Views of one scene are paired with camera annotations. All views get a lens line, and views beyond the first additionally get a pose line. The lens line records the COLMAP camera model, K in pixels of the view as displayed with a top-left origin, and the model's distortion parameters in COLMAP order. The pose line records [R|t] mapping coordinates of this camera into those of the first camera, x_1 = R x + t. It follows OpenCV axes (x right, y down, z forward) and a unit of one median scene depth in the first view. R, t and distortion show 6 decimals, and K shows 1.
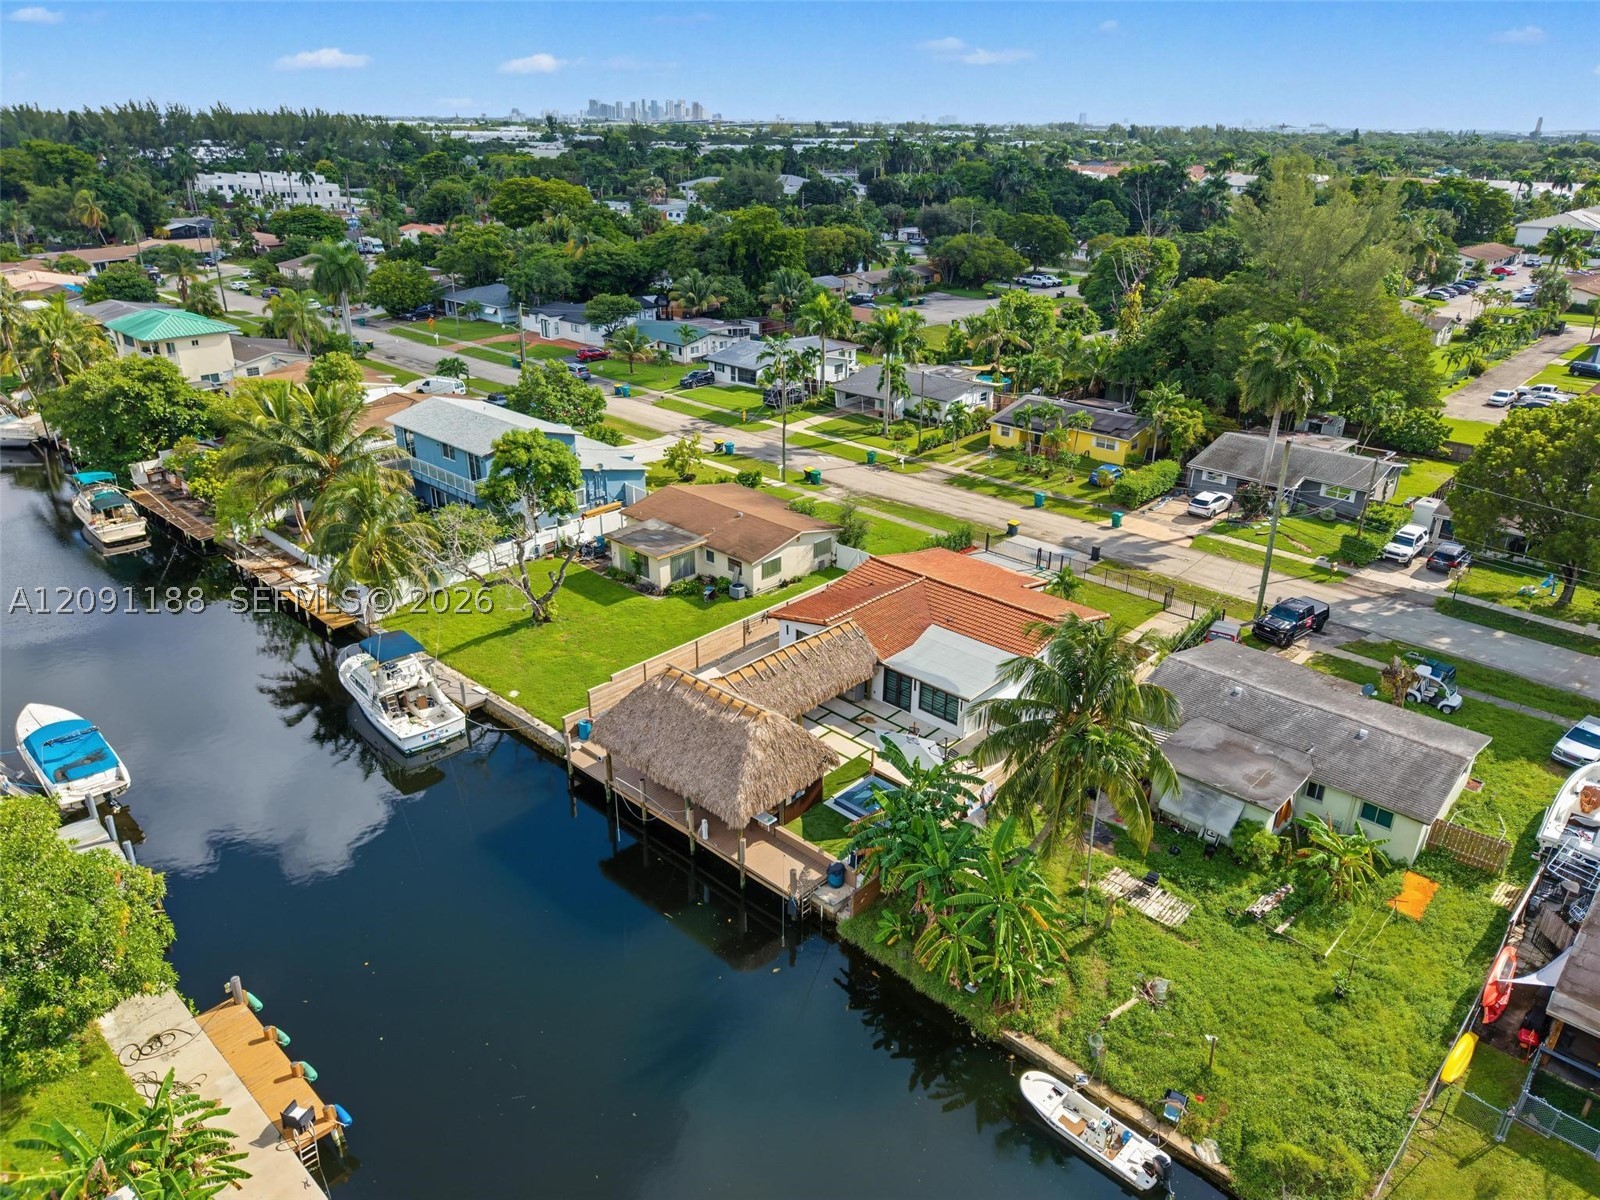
lens RADIAL K [[1072.9, 0, 798.4], [0, 1072.9, 604.3], [0, 0, 1]] dist [0.056434, -0.085816]
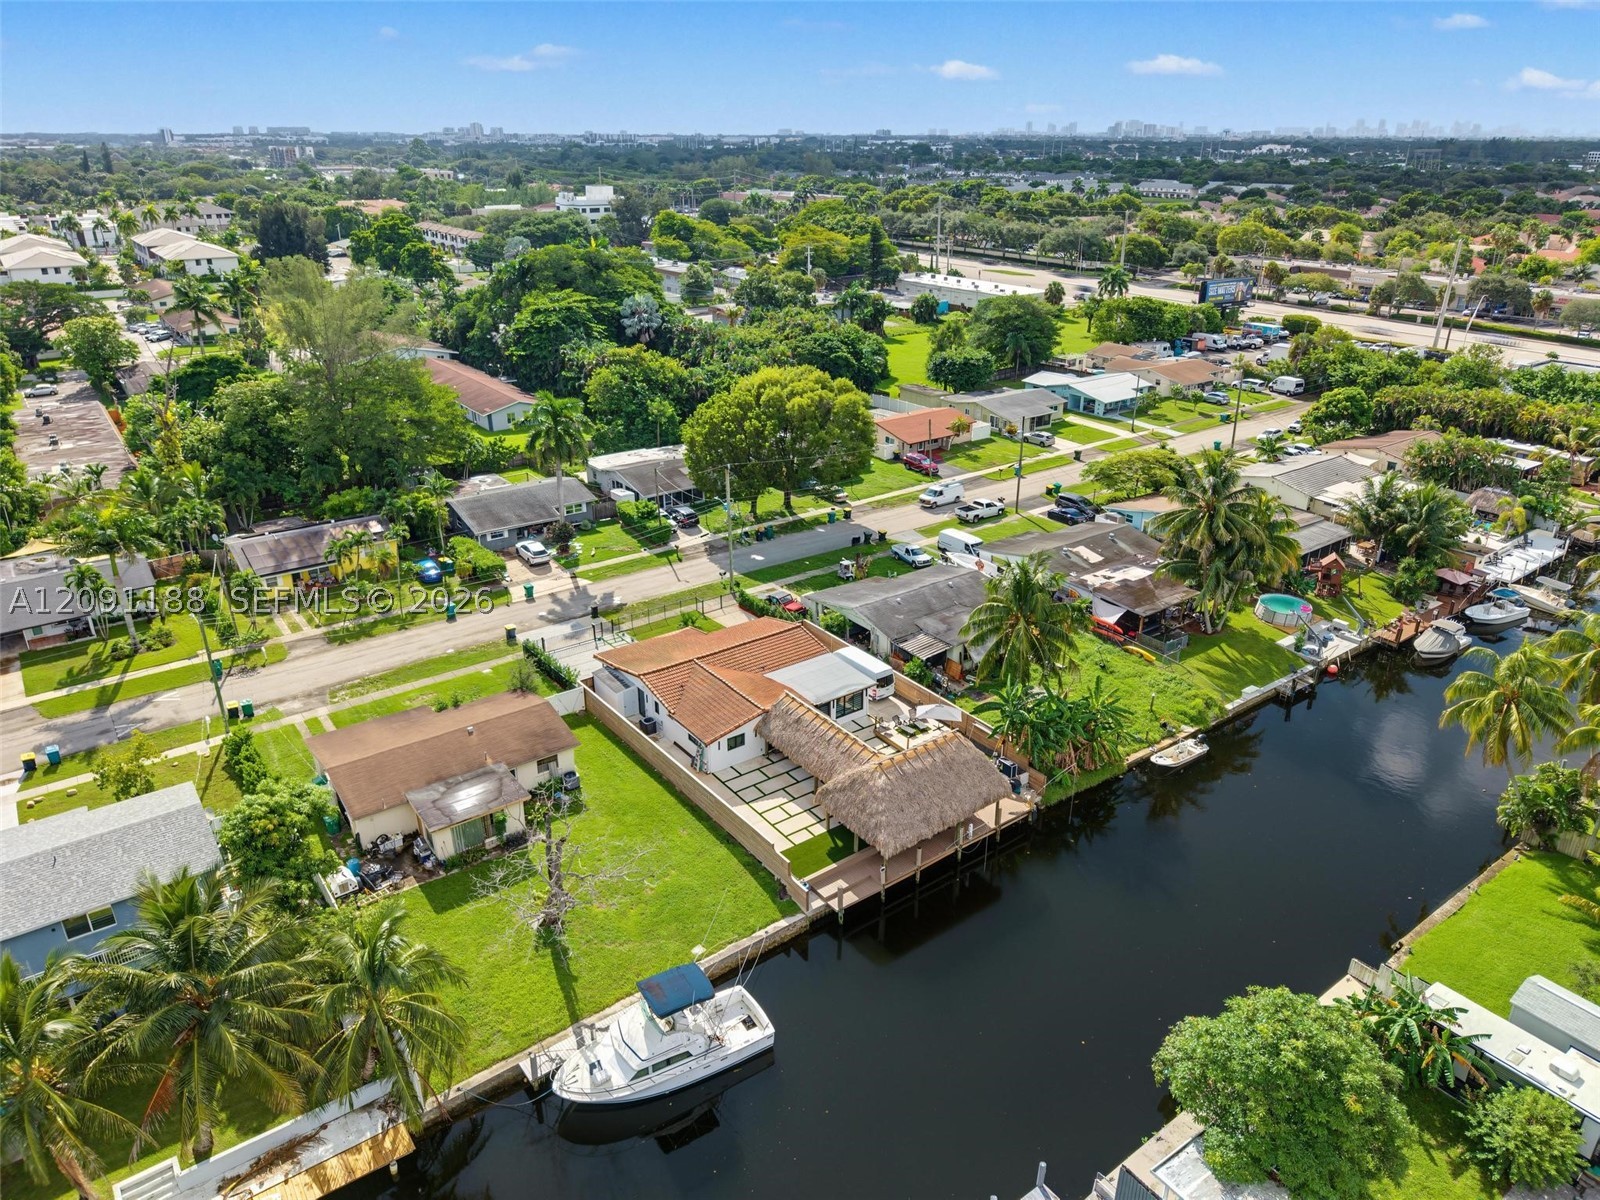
lens RADIAL K [[1072.9, 0, 798.4], [0, 1072.9, 604.3], [0, 0, 1]] dist [0.056434, -0.085816]
pose [[0.171407, -0.406348, 0.897497, -0.716918], [0.400513, 0.861045, 0.313353, -0.321144], [-0.900116, 0.305748, 0.310337, 0.400110]]
